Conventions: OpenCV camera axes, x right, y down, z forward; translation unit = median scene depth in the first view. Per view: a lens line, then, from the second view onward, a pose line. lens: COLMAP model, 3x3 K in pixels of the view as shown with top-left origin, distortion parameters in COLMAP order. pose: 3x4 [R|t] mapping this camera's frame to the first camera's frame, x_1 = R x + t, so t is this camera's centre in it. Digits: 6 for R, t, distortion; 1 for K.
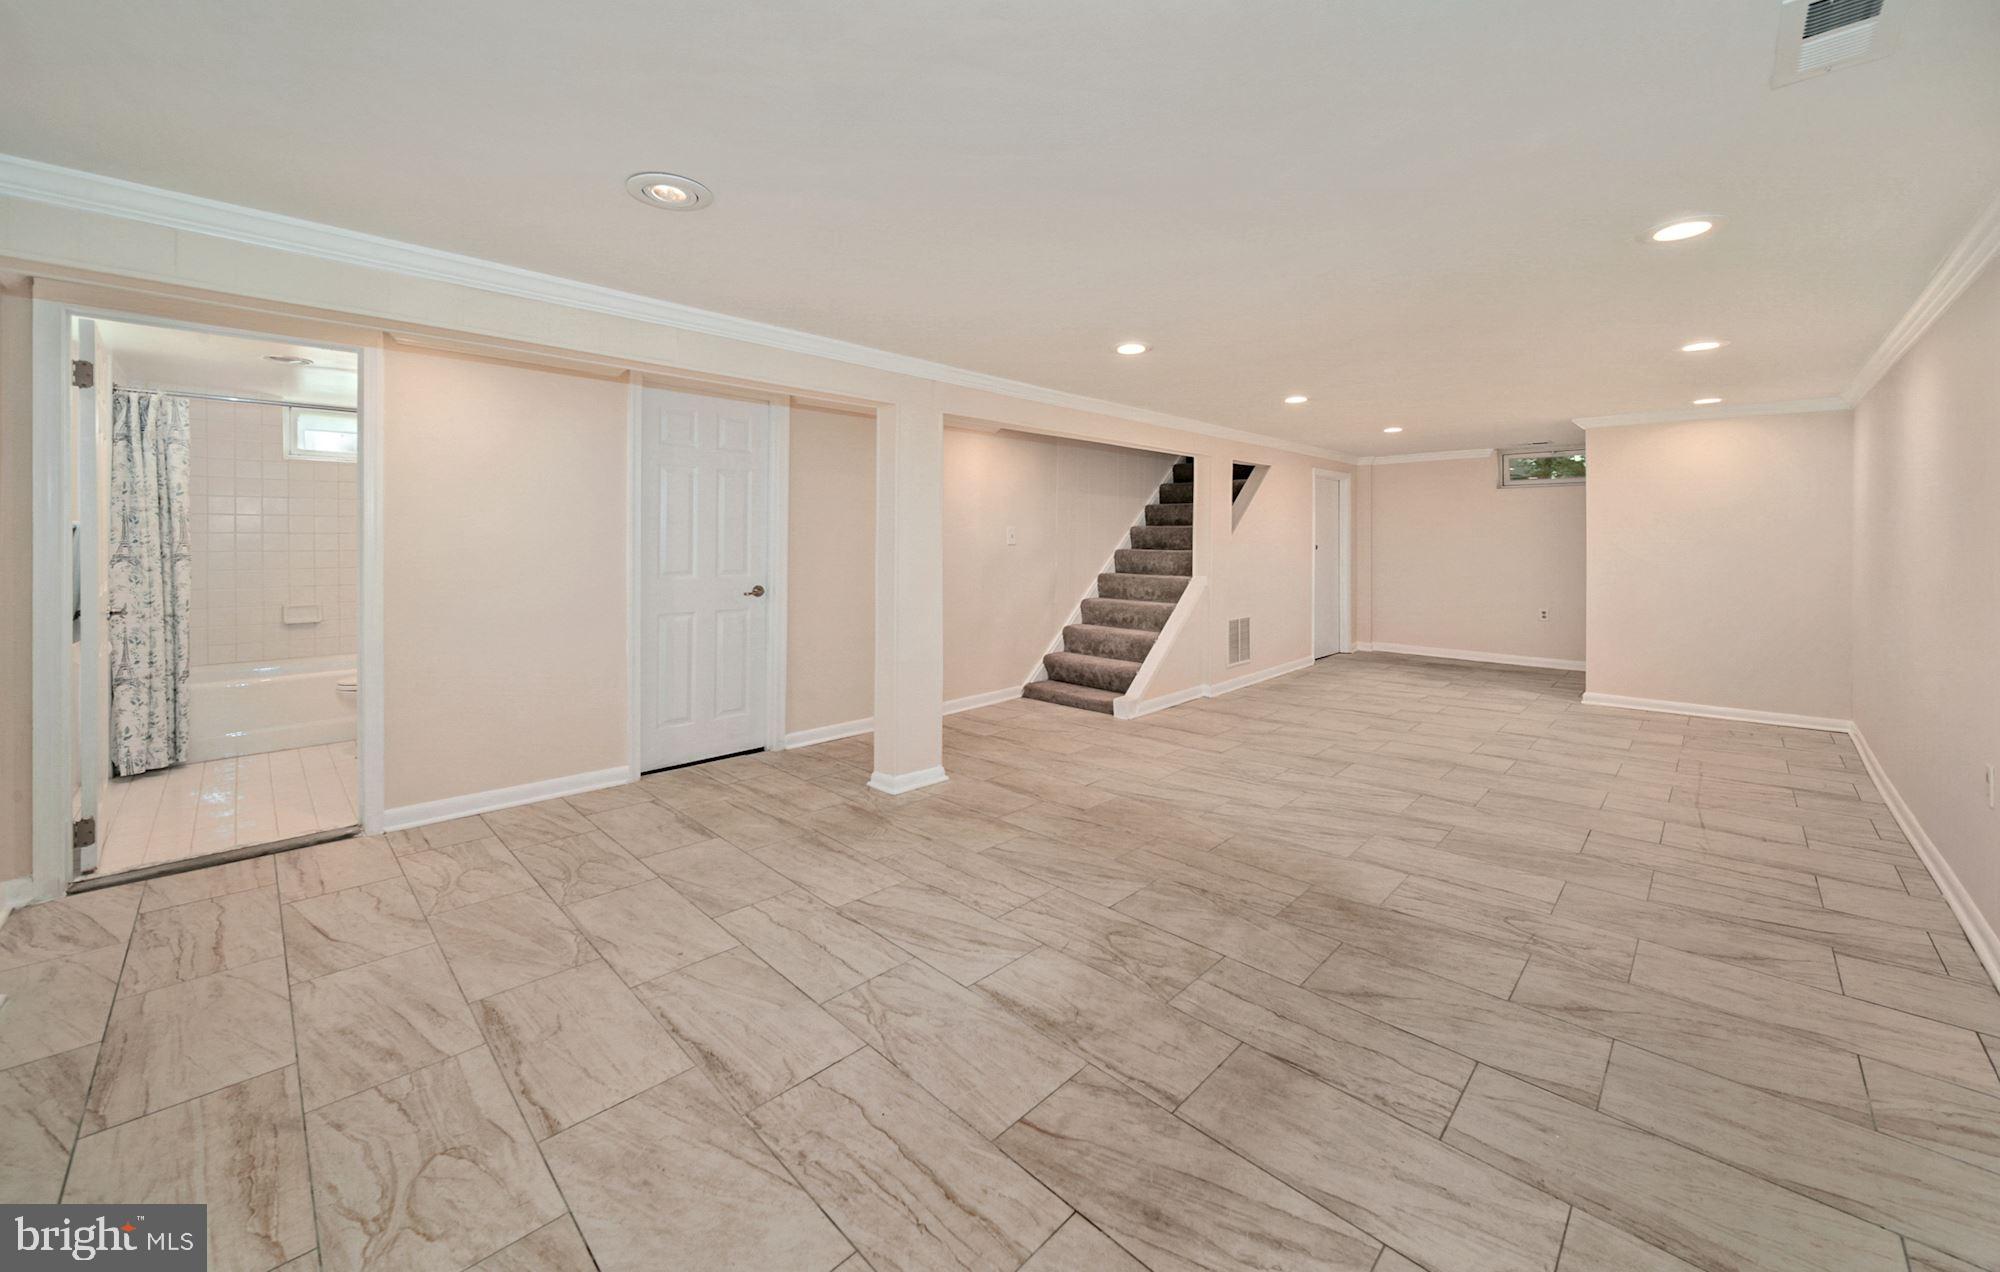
lens RADIAL K [[748.1, 0, 1011.6], [0, 748.1, 549.6], [0, 0, 1]] dist [0.001963, 0.000160]
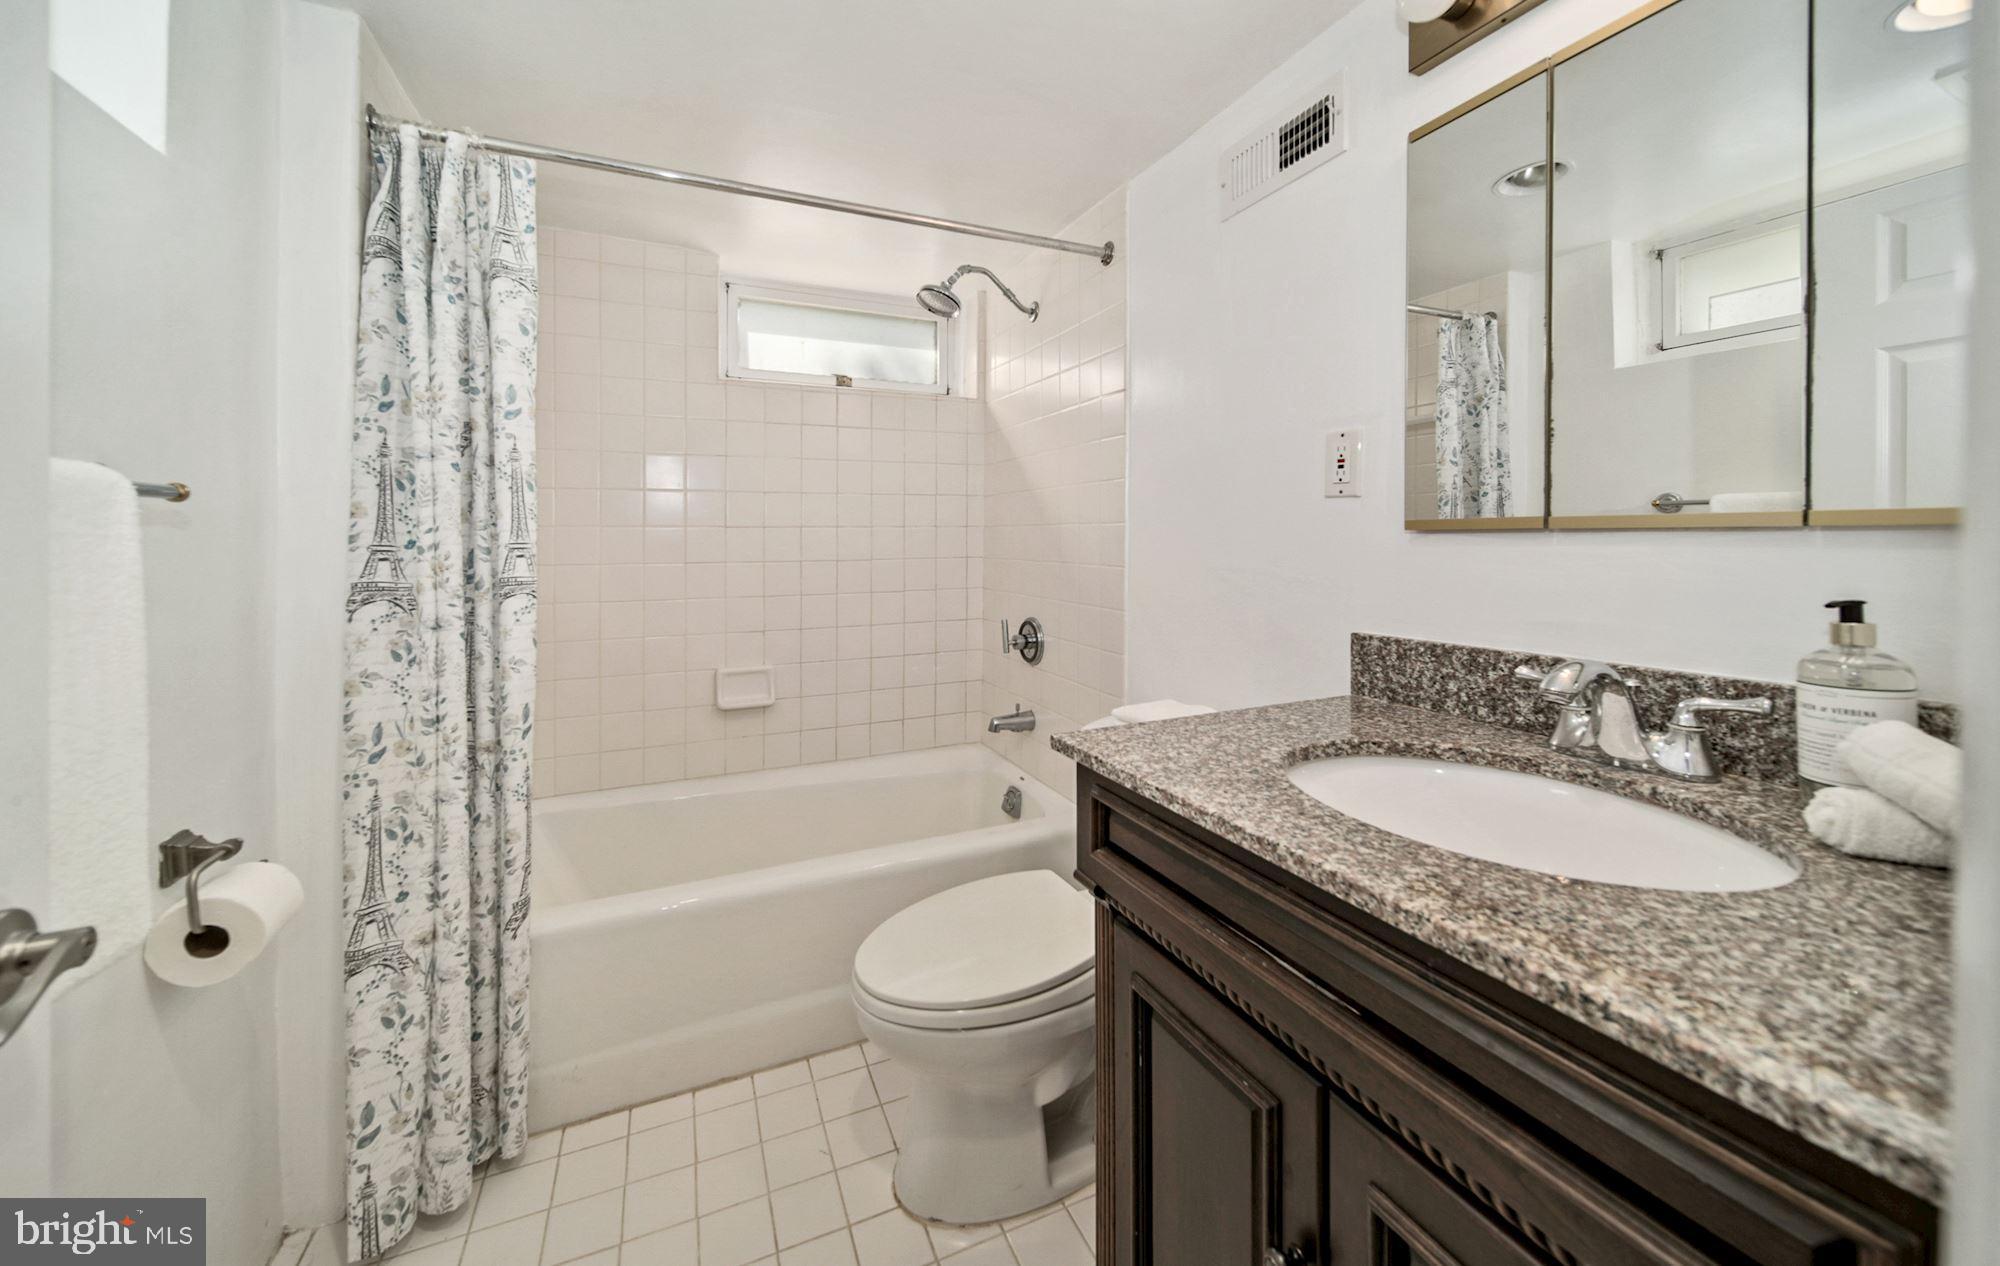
lens RADIAL K [[748.1, 0, 1010.3], [0, 748.1, 546.2], [0, 0, 1]] dist [0.001963, 0.000160]
pose [[0.928350, -0.005618, -0.371664, -0.770102], [0.000356, 0.999899, -0.014224, -0.005008], [0.371706, 0.013073, 0.928258, 0.774099]]
